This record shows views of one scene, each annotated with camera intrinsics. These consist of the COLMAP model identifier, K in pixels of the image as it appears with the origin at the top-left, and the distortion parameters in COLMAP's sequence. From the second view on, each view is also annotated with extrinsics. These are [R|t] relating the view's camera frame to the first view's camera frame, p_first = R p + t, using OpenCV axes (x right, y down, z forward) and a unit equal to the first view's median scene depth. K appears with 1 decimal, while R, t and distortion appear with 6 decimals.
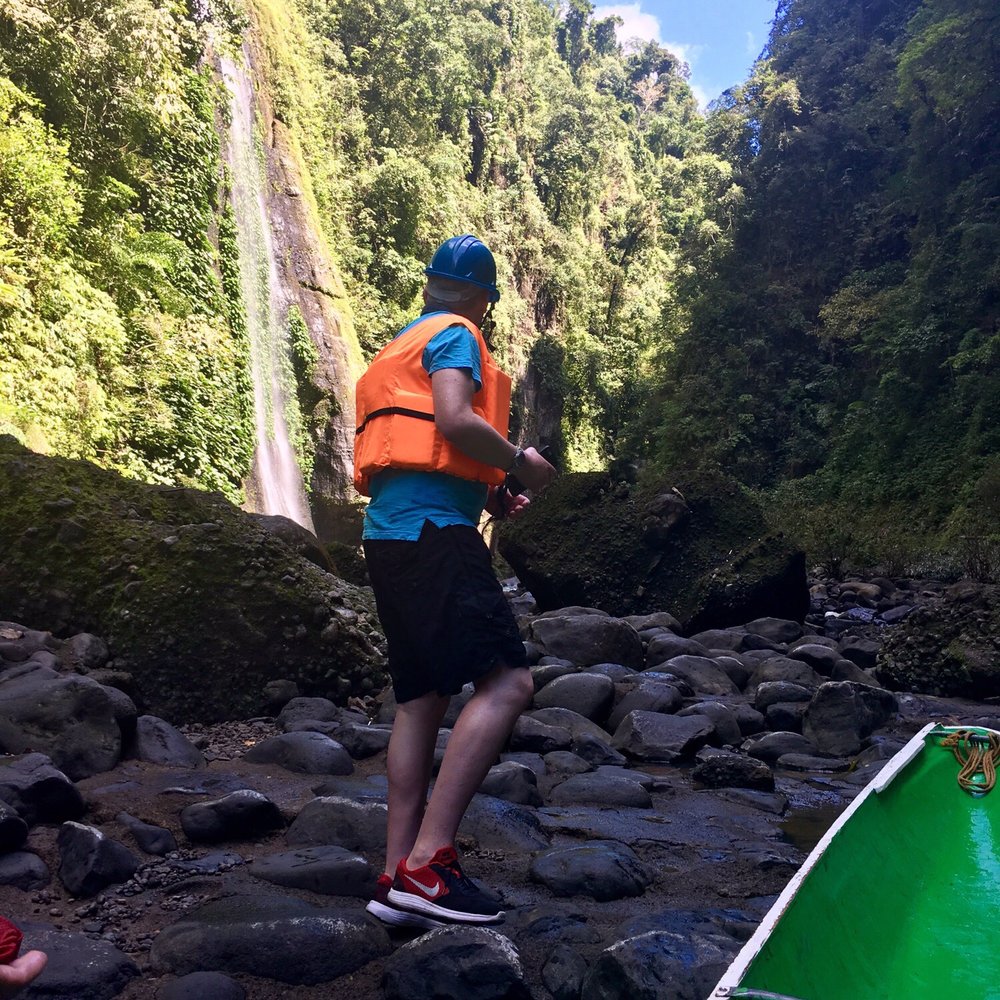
lens RADIAL K [[1117.9, 0, 500.0], [0, 1117.9, 500.0], [0, 0, 1]] dist [0.036155, 0.029206]
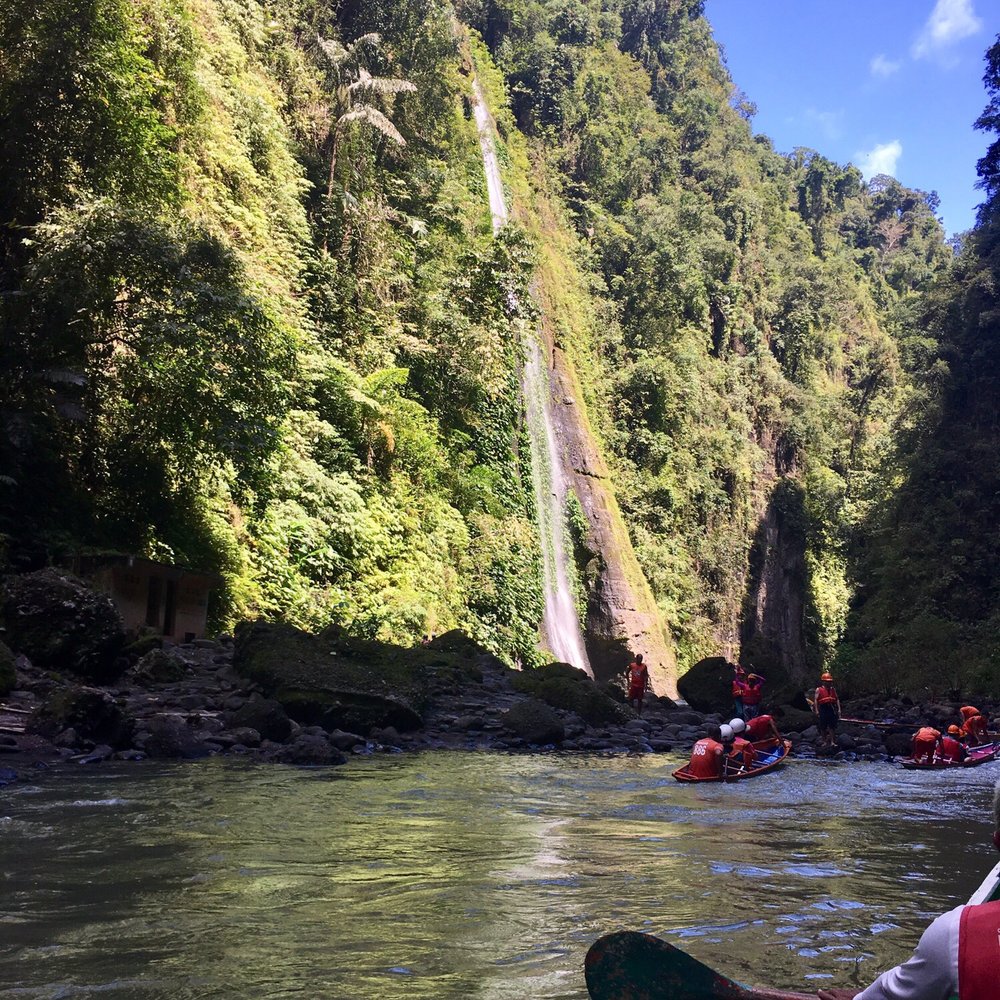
lens RADIAL K [[1117.9, 0, 500.0], [0, 1117.9, 500.0], [0, 0, 1]] dist [0.036155, 0.029206]
pose [[0.972800, -0.030125, -0.229680, 0.029782], [0.006411, 0.994630, -0.103300, -0.017957], [0.231558, 0.099018, 0.967769, -0.231090]]
